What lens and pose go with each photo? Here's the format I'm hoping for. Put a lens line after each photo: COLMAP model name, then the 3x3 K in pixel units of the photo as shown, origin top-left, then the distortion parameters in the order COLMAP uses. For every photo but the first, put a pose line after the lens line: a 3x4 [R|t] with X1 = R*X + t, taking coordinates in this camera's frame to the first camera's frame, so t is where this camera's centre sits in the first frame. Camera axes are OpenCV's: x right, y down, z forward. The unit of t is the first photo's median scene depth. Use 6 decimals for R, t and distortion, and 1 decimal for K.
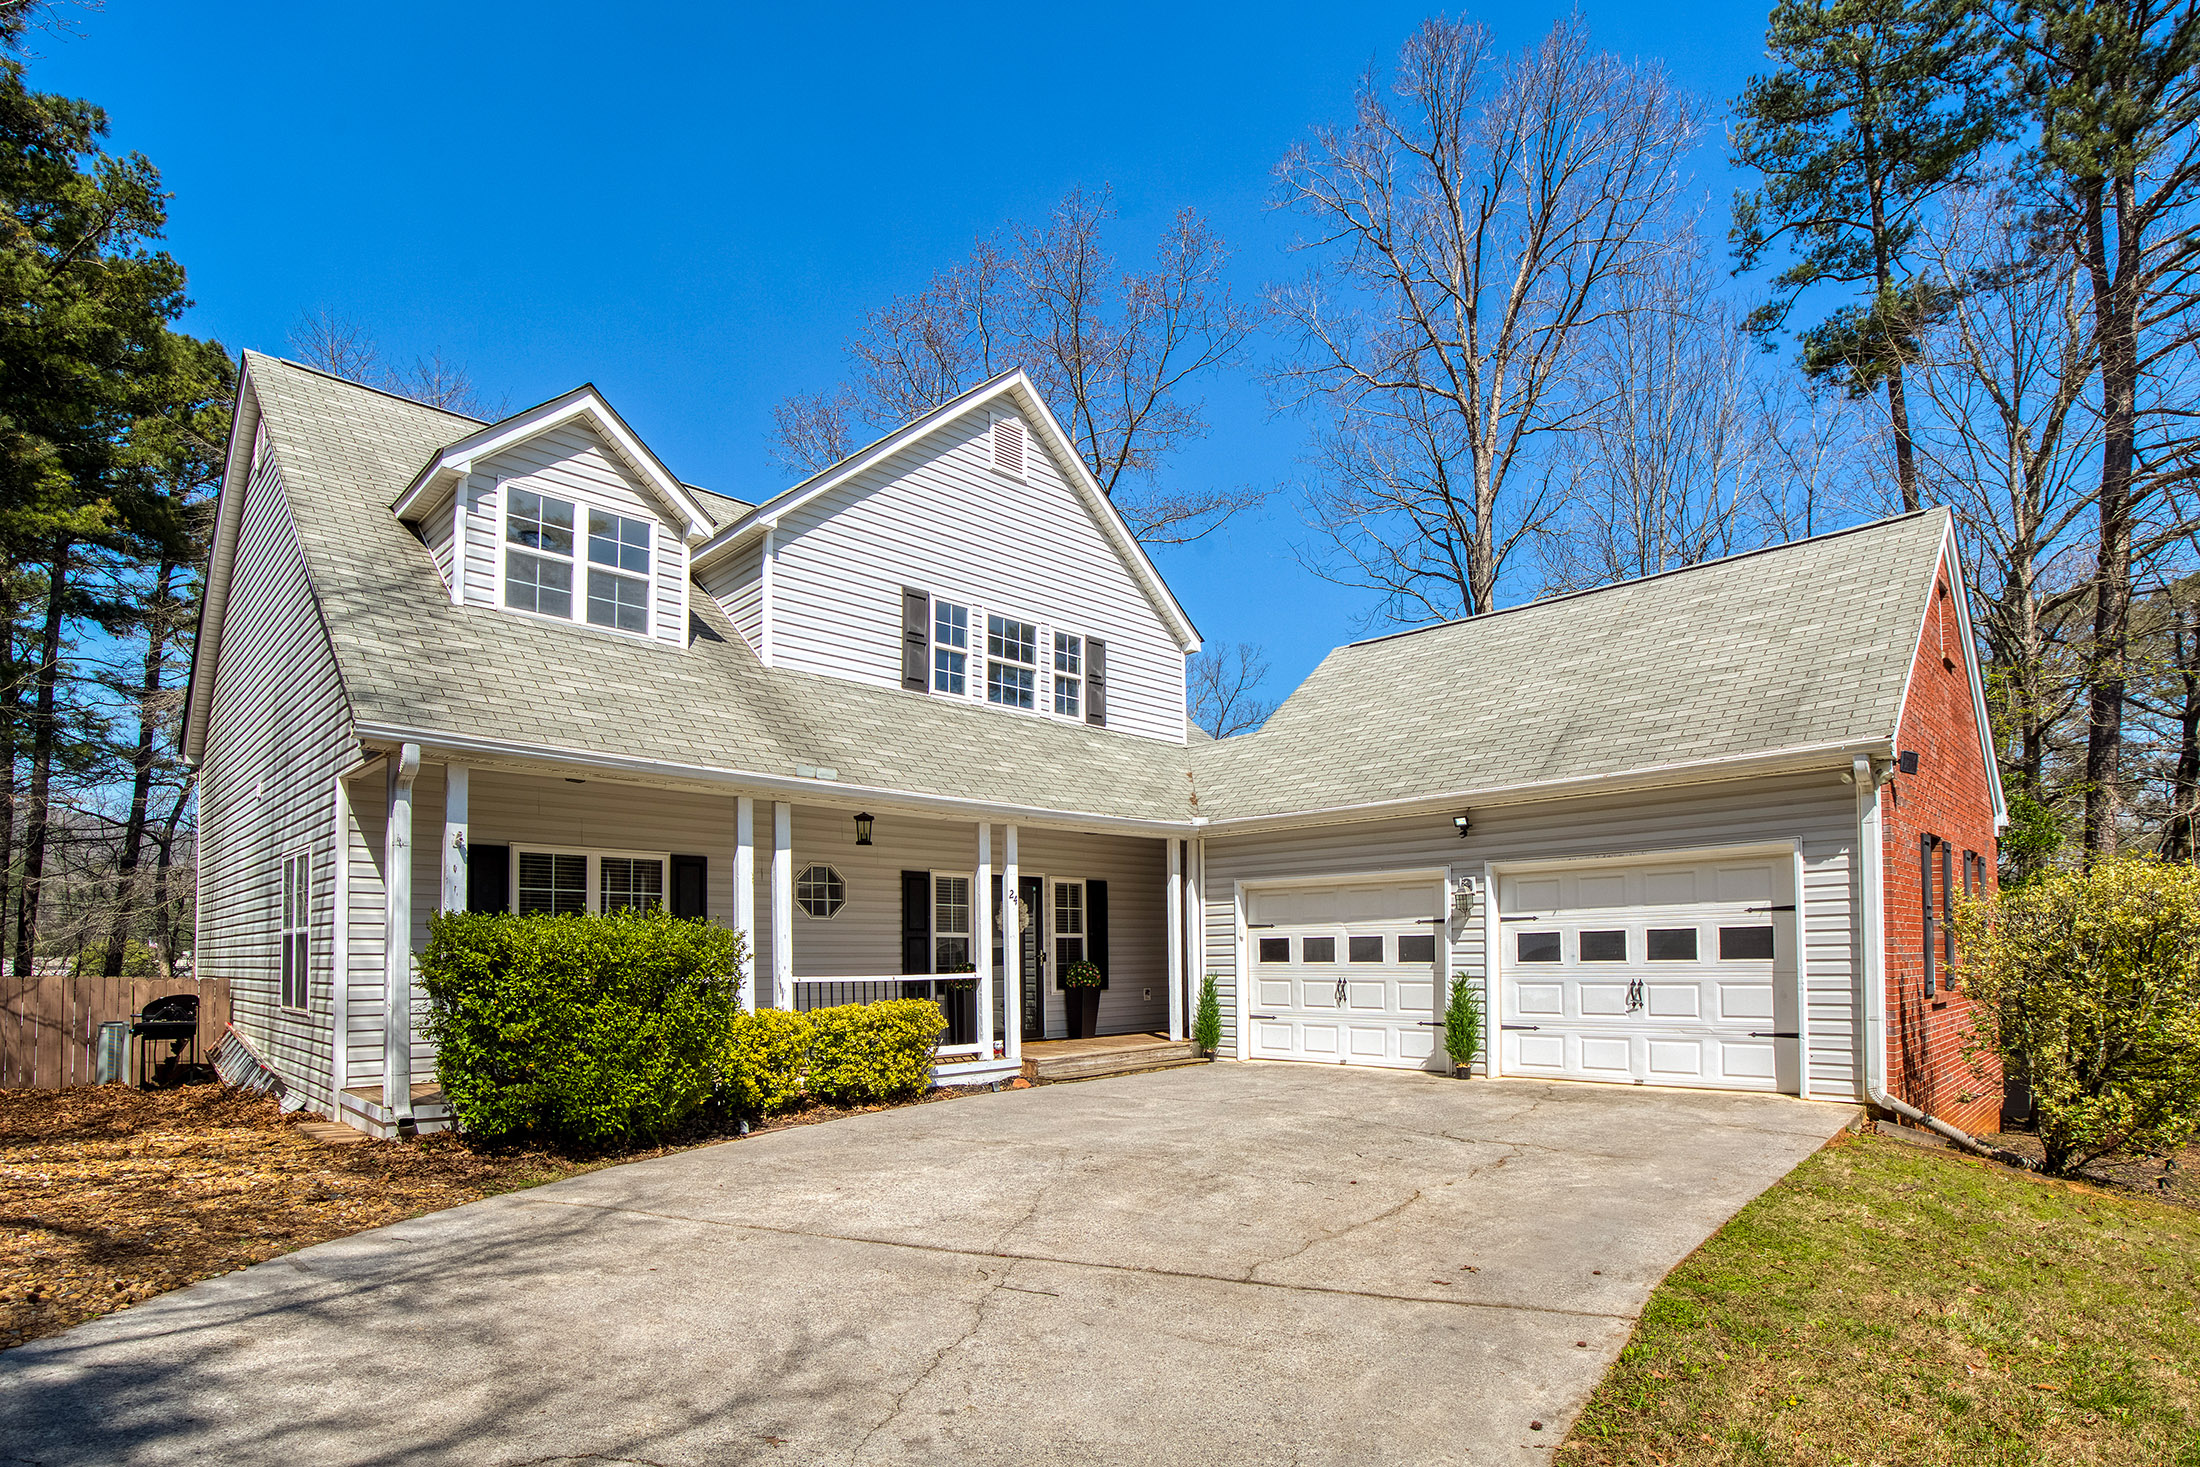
lens RADIAL K [[1009.6, 0, 1124.4], [0, 1009.6, 728.2], [0, 0, 1]] dist [-0.029307, 0.000558]
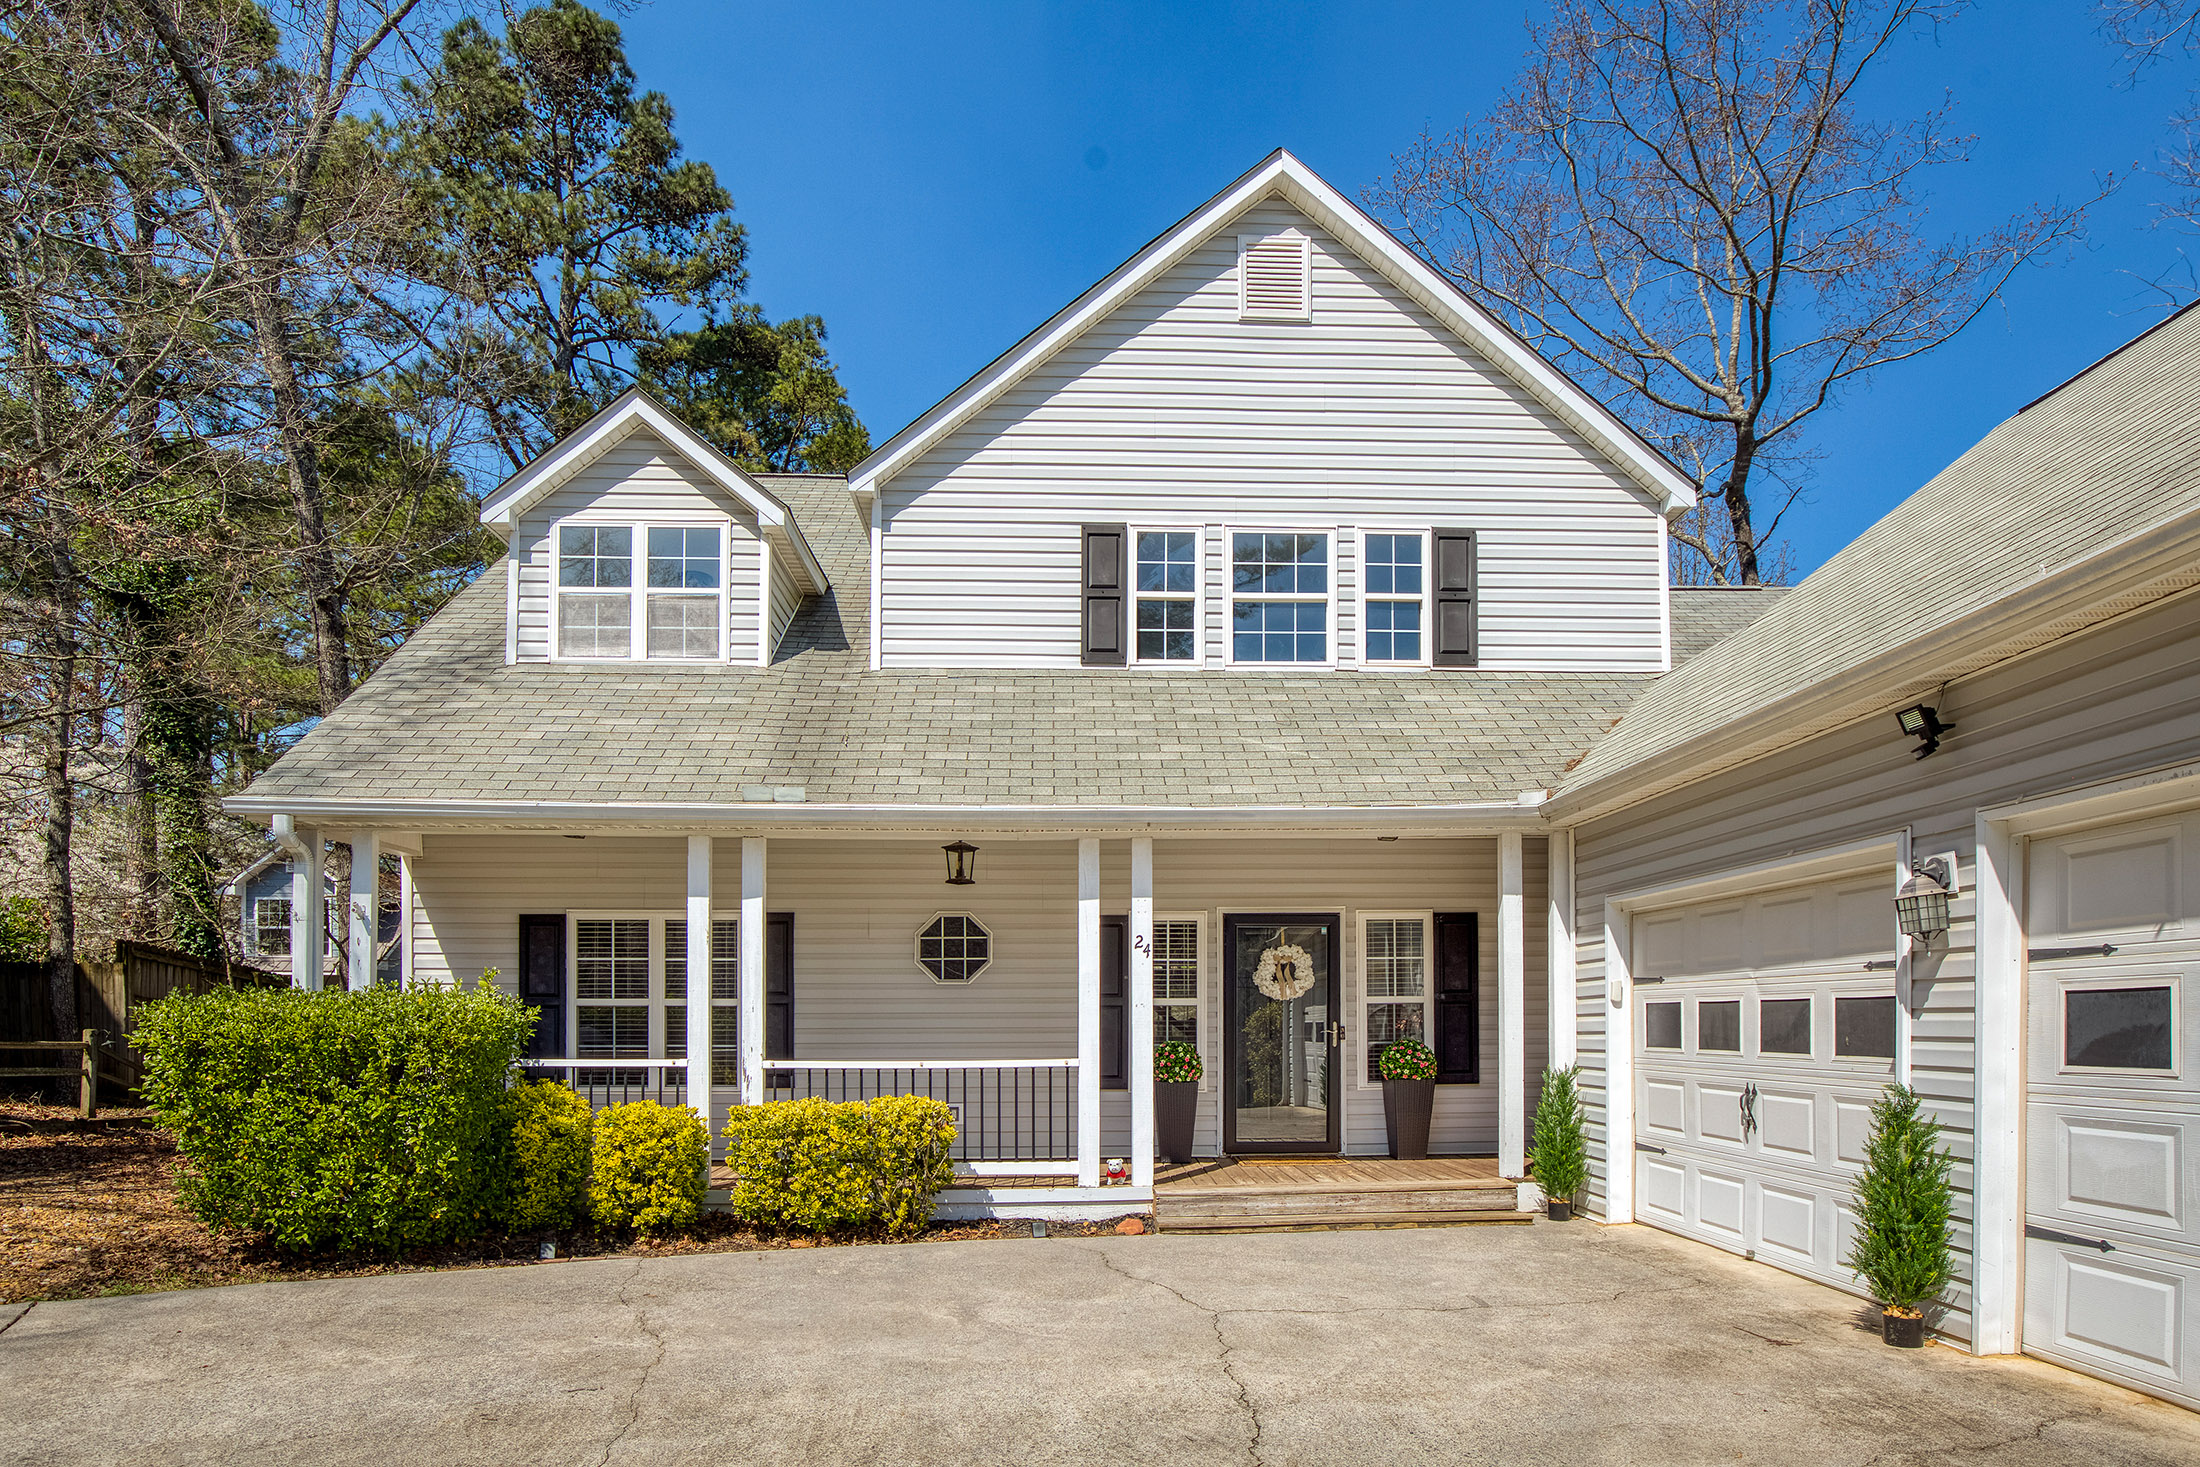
lens RADIAL K [[1176.9, 0, 1104.8], [0, 1176.9, 862.0], [0, 0, 1]] dist [-0.015259, -0.000394]
pose [[0.751660, -0.085234, -0.654020, 0.362316], [0.141706, 0.989327, 0.033929, 0.080576], [0.644147, -0.118181, 0.755716, 0.392879]]
